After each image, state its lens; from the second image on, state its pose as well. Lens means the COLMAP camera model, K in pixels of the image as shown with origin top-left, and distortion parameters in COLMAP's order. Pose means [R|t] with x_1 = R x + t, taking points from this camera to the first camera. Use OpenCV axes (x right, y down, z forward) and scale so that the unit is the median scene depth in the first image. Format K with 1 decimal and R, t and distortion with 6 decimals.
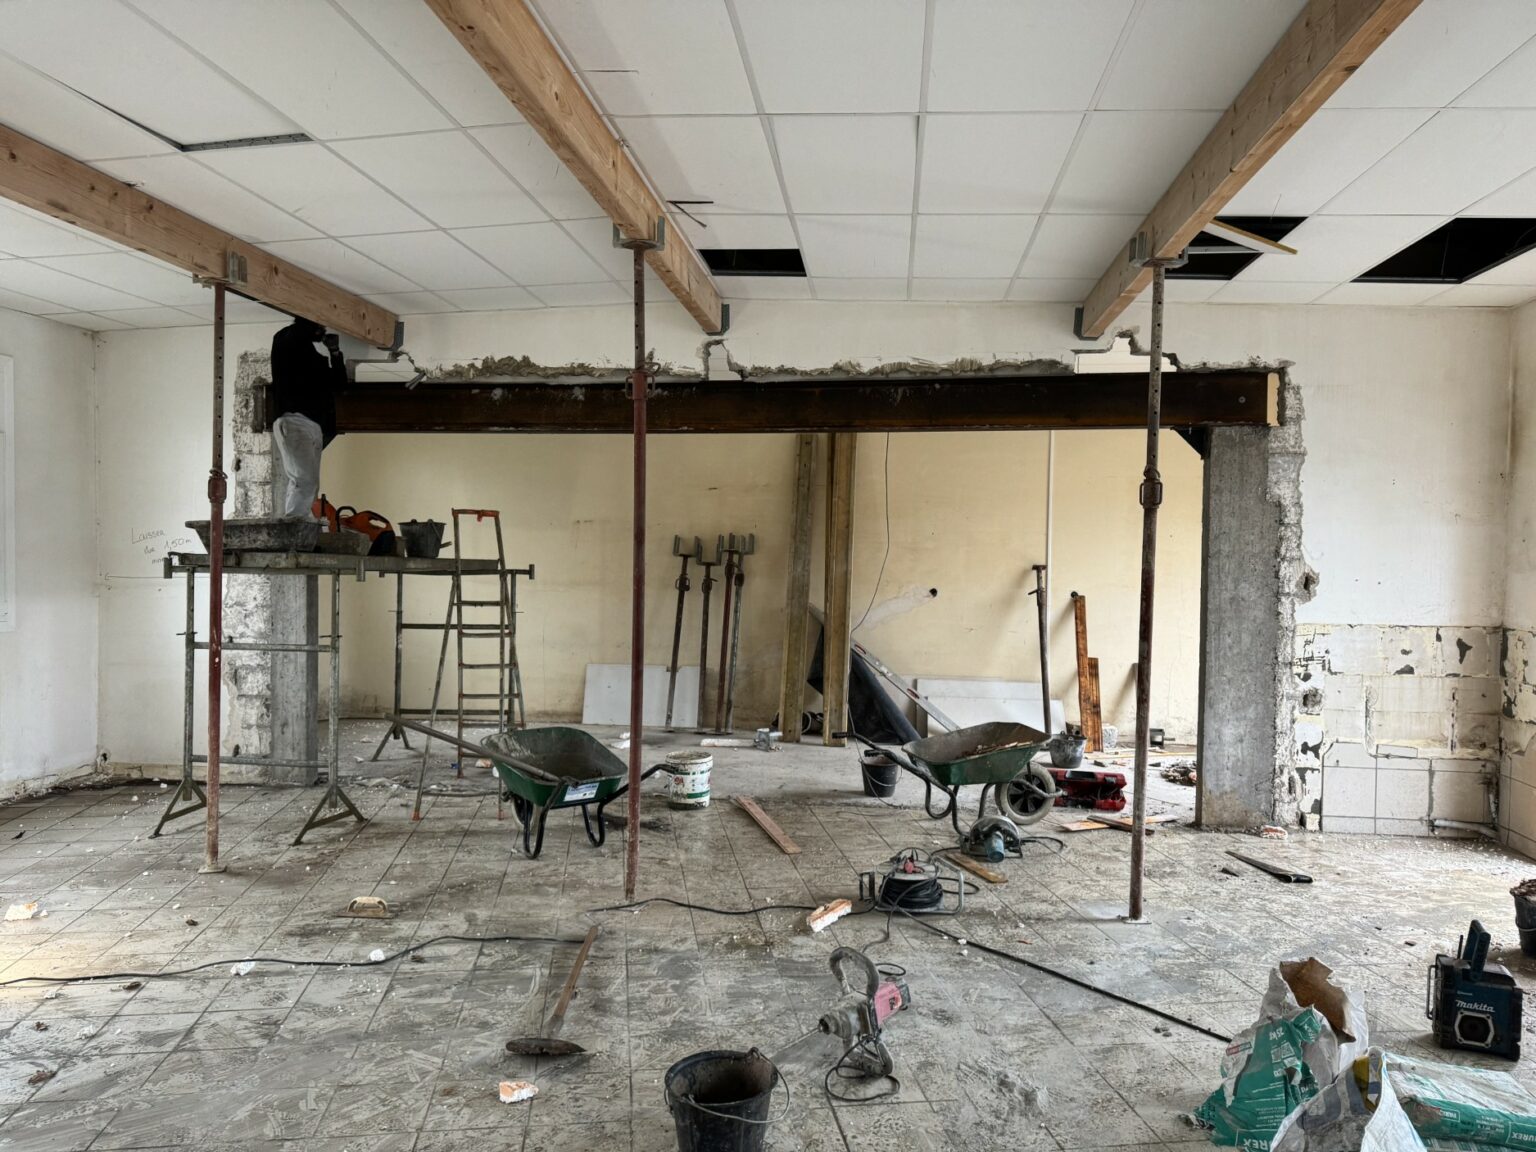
lens RADIAL K [[1078.3, 0, 769.5], [0, 1078.3, 572.6], [0, 0, 1]] dist [0.036064, -0.003699]
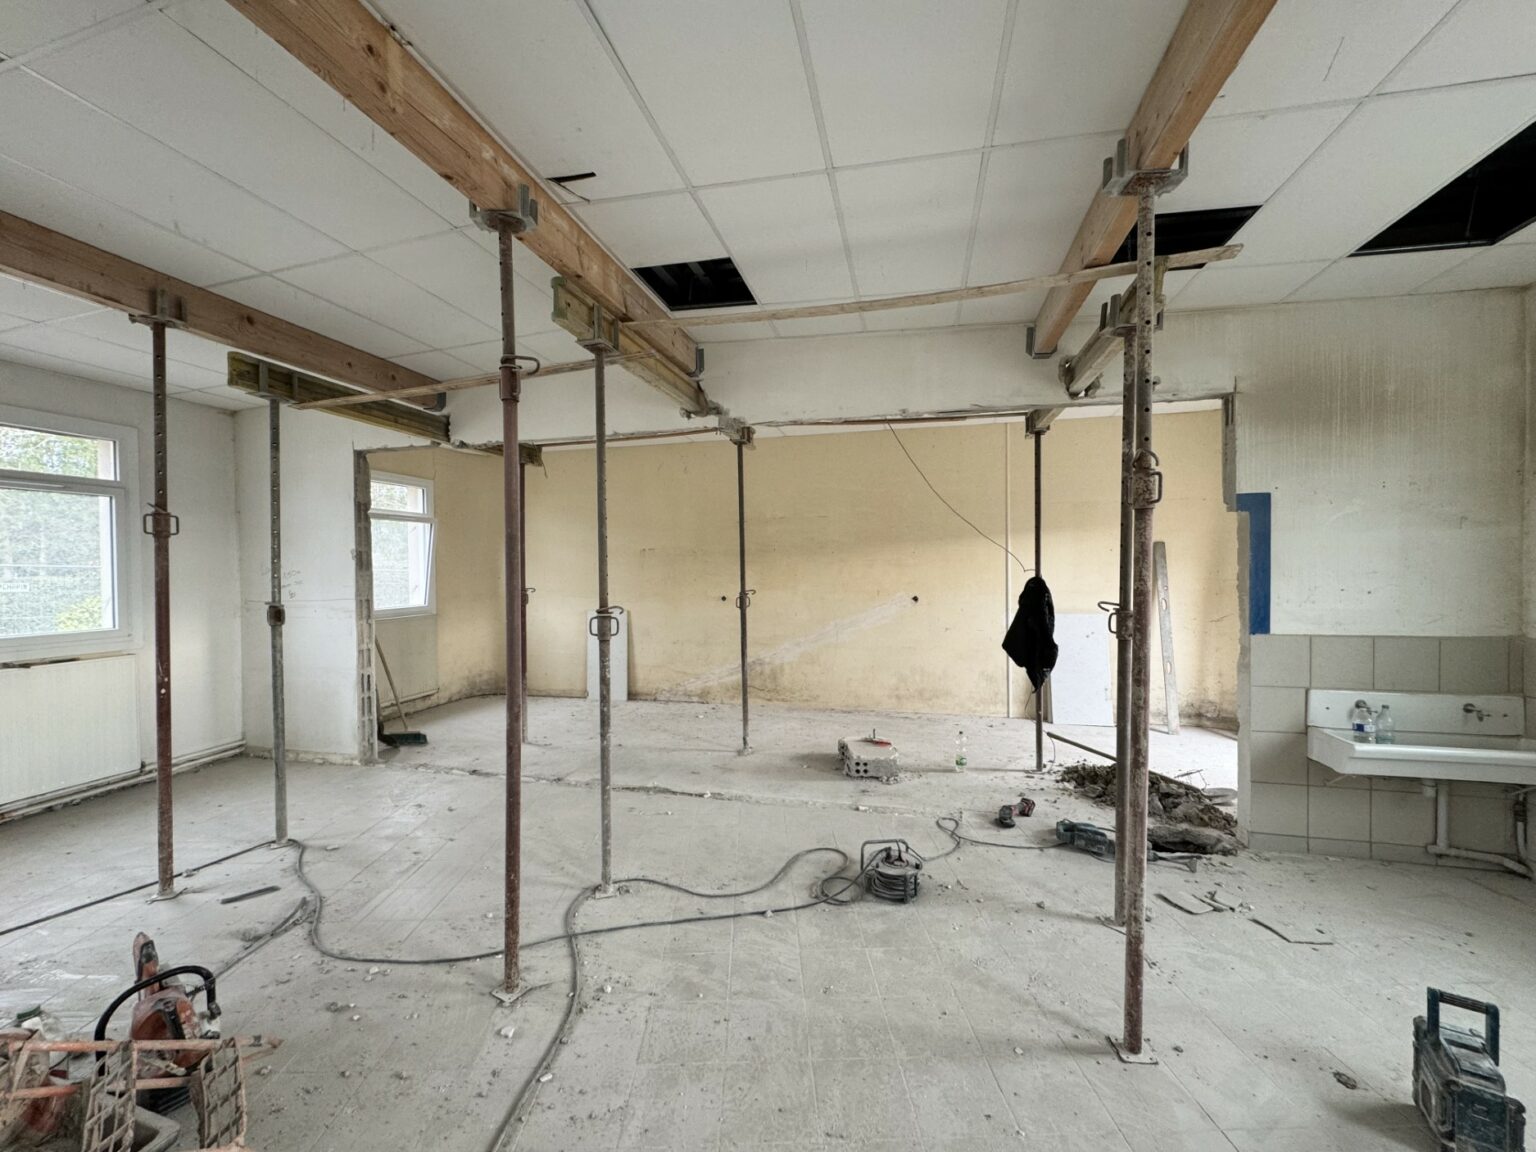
lens RADIAL K [[613.9, 0, 772.2], [0, 613.9, 573.4], [0, 0, 1]] dist [0.001635, 0.000555]
pose [[0.993184, -0.020216, -0.114793, 0.120206], [0.018996, 0.999751, -0.011708, -0.011090], [0.115001, 0.009447, 0.993320, 0.457360]]
